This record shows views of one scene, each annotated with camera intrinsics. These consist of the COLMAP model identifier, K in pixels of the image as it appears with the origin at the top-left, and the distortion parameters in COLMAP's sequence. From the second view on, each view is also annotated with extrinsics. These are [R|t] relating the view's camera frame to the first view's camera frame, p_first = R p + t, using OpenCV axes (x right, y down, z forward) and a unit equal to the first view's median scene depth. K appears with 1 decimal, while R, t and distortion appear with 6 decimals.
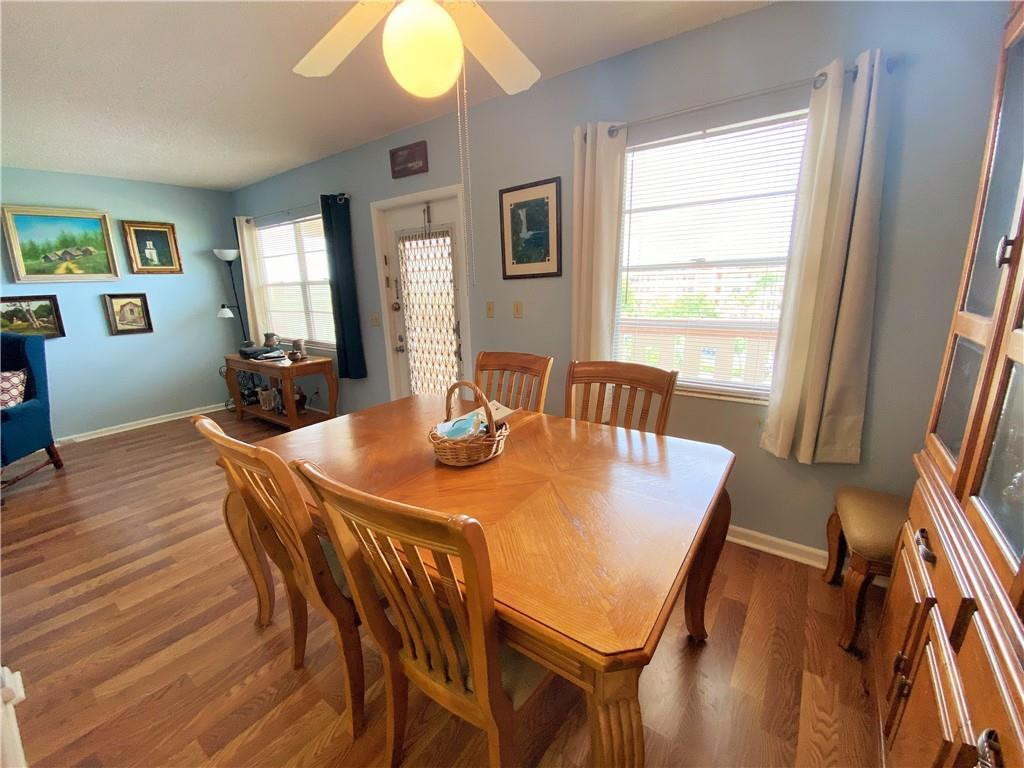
lens RADIAL K [[412.3, 0, 511.3], [0, 412.3, 385.6], [0, 0, 1]] dist [0.027162, -0.025993]
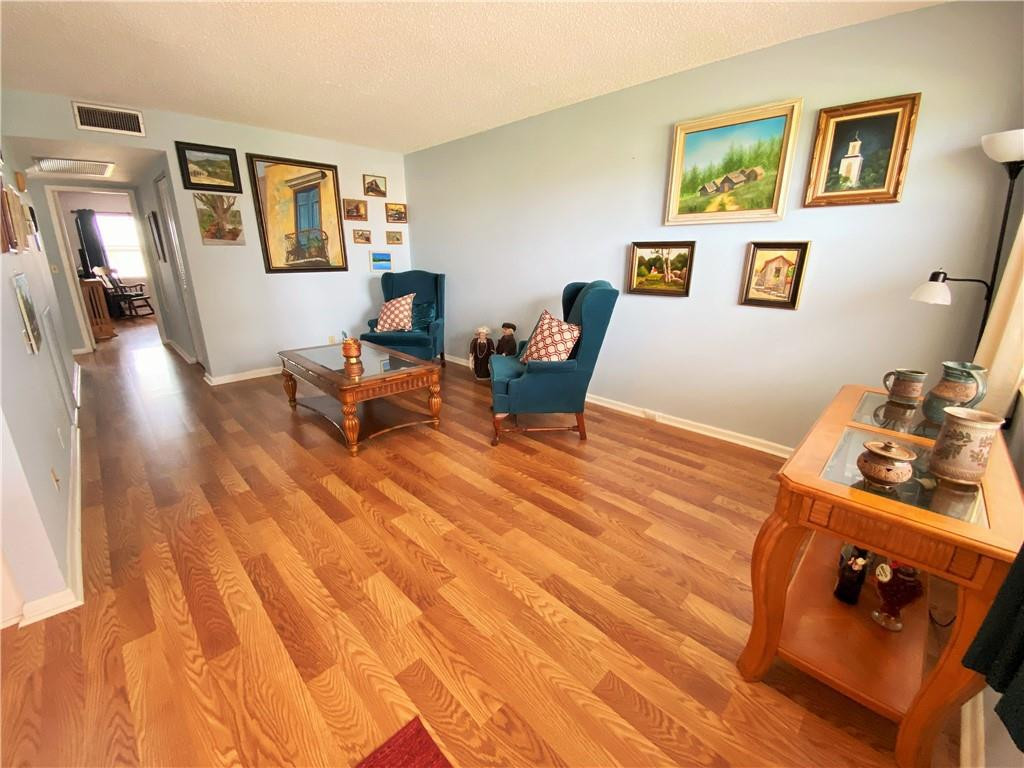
lens RADIAL K [[412.3, 0, 511.3], [0, 412.3, 385.6], [0, 0, 1]] dist [0.027162, -0.025993]
pose [[-0.158245, 0.317768, -0.934870, -0.261413], [-0.234536, 0.907606, 0.348200, -0.176659], [0.959141, 0.274362, -0.069096, 0.846616]]
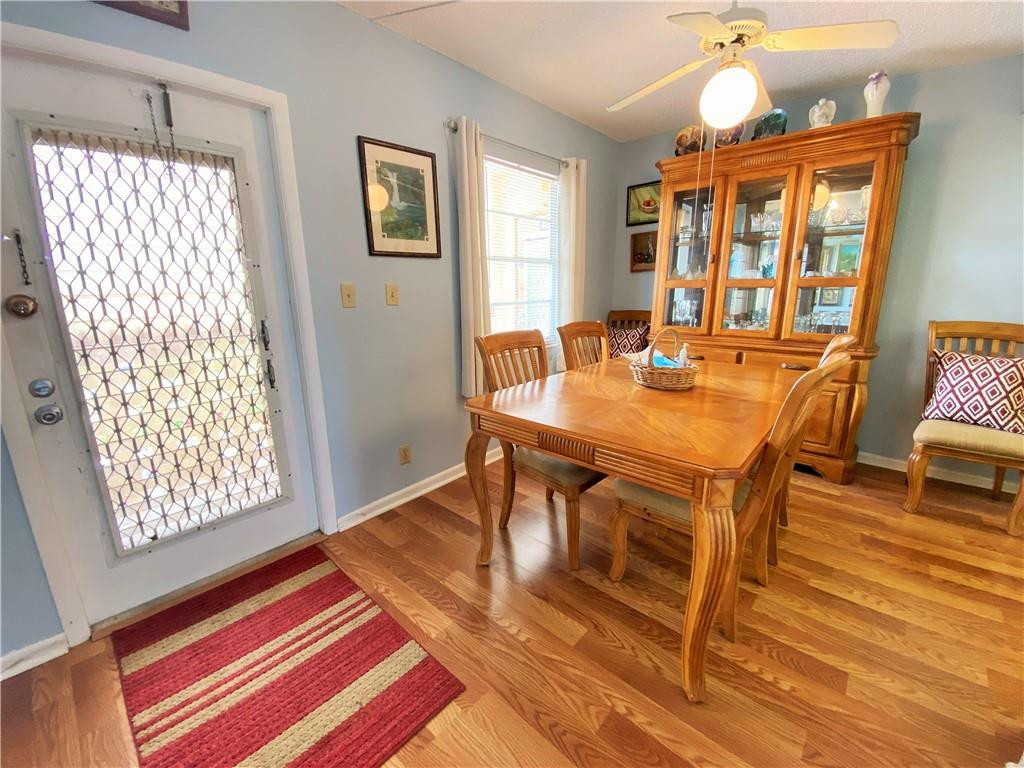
lens RADIAL K [[421.8, 0, 510.8], [0, 421.8, 382.8], [0, 0, 1]] dist [-0.000103, -0.011558]
pose [[0.107241, -0.197963, 0.974325, -0.615783], [0.244996, 0.955020, 0.167074, -0.078322], [-0.963575, 0.220789, 0.150918, 0.534938]]
